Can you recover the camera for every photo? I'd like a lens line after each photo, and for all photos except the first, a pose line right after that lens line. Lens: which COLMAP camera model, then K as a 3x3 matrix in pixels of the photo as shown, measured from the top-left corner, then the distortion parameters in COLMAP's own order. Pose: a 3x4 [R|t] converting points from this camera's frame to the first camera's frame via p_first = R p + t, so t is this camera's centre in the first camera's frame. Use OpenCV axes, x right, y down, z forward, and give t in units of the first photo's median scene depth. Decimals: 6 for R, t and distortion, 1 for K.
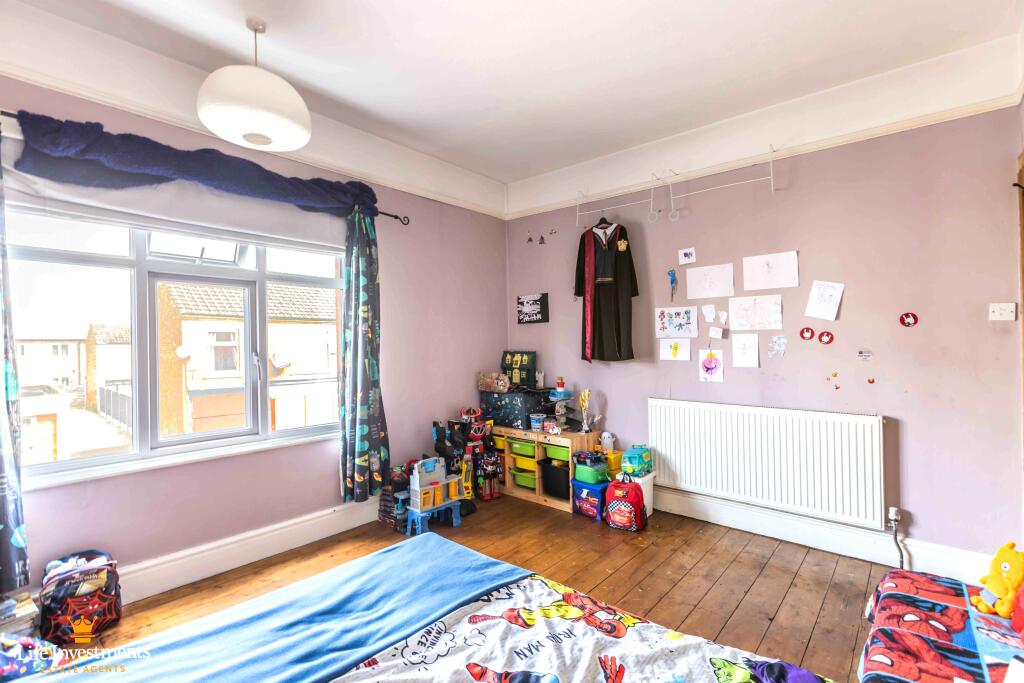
lens RADIAL K [[469.8, 0, 510.8], [0, 469.8, 338.3], [0, 0, 1]] dist [-0.000084, -0.000199]
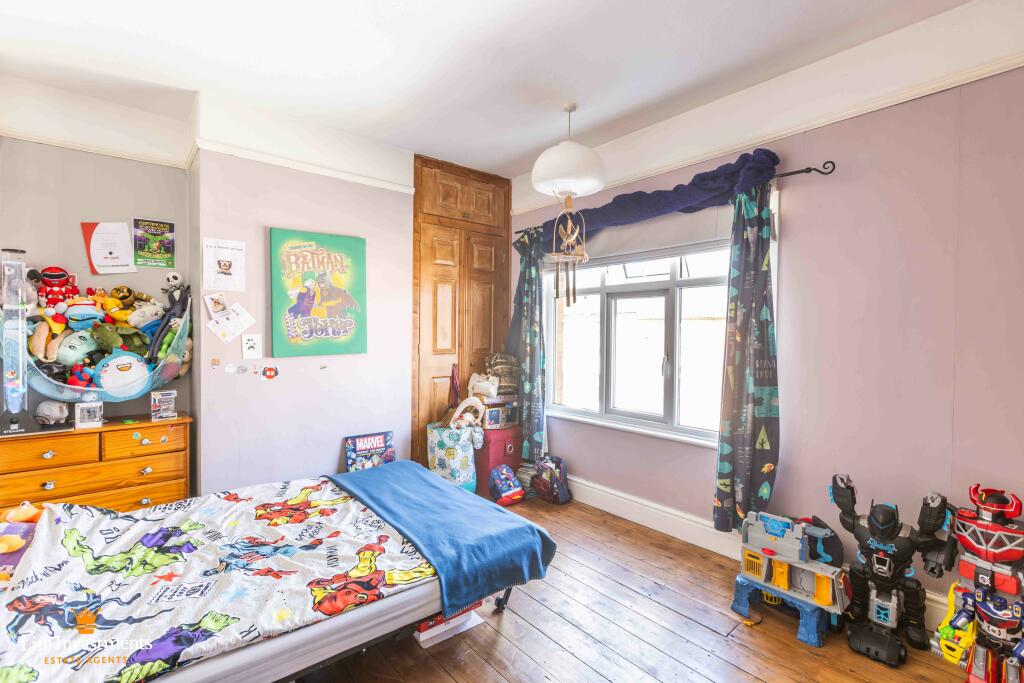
lens RADIAL K [[469.8, 0, 510.8], [0, 469.8, 338.3], [0, 0, 1]] dist [-0.000084, -0.000199]
pose [[-0.165716, 0.008808, -0.986134, 0.643878], [-0.004557, 0.999943, 0.009697, -0.012306], [0.986163, 0.006101, -0.165667, 0.821650]]
